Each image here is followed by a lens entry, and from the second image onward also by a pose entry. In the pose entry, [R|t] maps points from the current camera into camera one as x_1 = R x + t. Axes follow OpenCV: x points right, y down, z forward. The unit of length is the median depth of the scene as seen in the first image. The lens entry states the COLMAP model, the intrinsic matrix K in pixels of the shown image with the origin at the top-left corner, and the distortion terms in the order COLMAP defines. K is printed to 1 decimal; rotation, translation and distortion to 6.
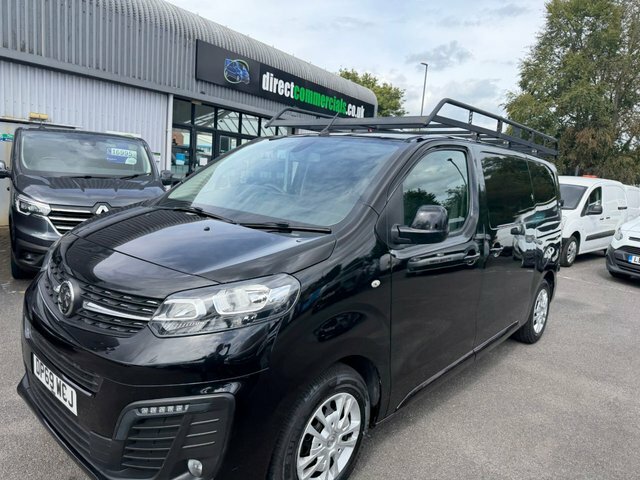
lens RADIAL K [[455.9, 0, 320.0], [0, 455.9, 240.0], [0, 0, 1]] dist [0.009296, -0.010683]
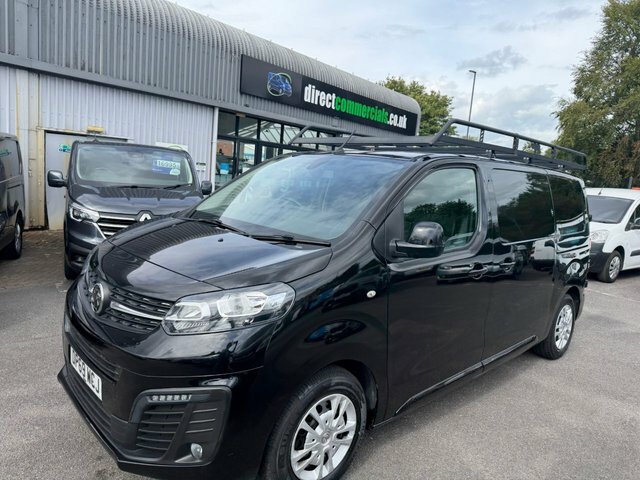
lens RADIAL K [[454.9, 0, 320.3], [0, 454.9, 239.4], [0, 0, 1]] dist [0.026674, -0.029962]
pose [[0.995052, 0.019882, -0.097343, 0.044940], [-0.021588, 0.999631, -0.016508, -0.005736], [0.096979, 0.018528, 0.995114, -0.038560]]
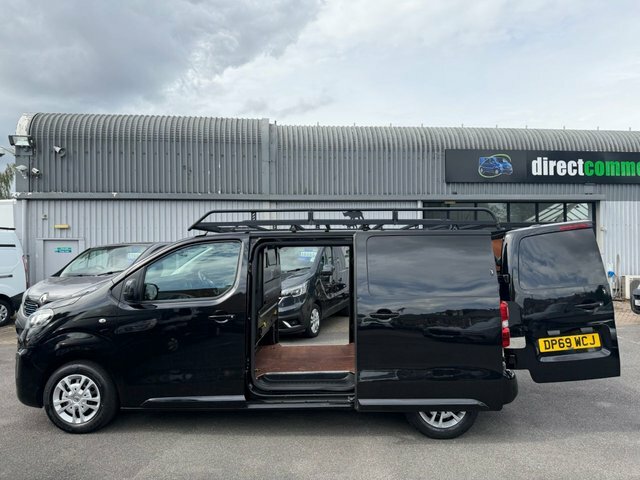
lens RADIAL K [[454.9, 0, 320.3], [0, 454.9, 239.4], [0, 0, 1]] dist [0.026674, -0.029962]
pose [[0.628383, -0.110430, -0.770026, 0.906249], [-0.058136, 0.980438, -0.188047, 0.036528], [0.775729, 0.162931, 0.609670, 0.216612]]
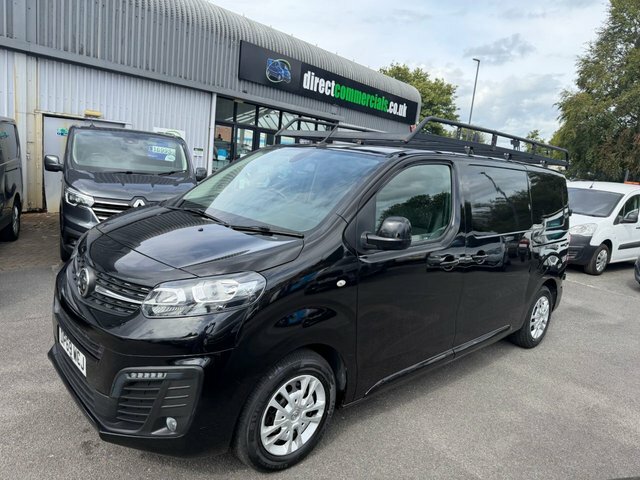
lens RADIAL K [[454.9, 0, 320.3], [0, 454.9, 239.4], [0, 0, 1]] dist [0.026674, -0.029962]
pose [[0.994289, 0.042206, -0.098016, 0.076709], [-0.041099, 0.999067, 0.013279, -0.012059], [0.098485, -0.009174, 0.995096, -0.064177]]
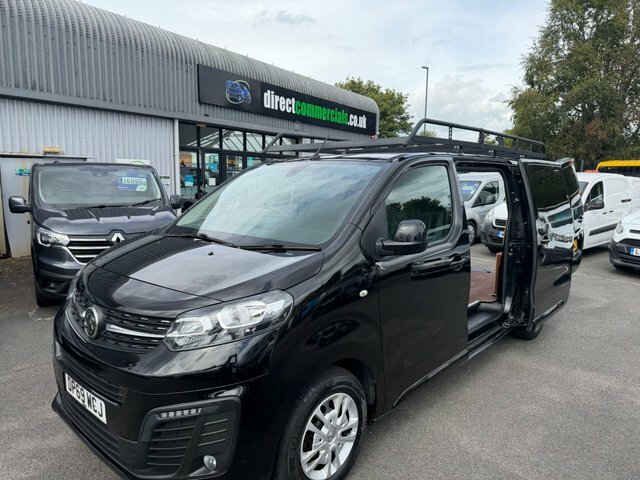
lens RADIAL K [[456.7, 0, 321.2], [0, 456.7, 244.0], [0, 0, 1]] dist [0.005653, -0.003047]
pose [[0.997756, -0.061896, -0.025546, 0.023819], [0.061584, 0.998020, -0.012817, -0.007289], [0.026289, 0.011215, 0.999591, -0.052168]]
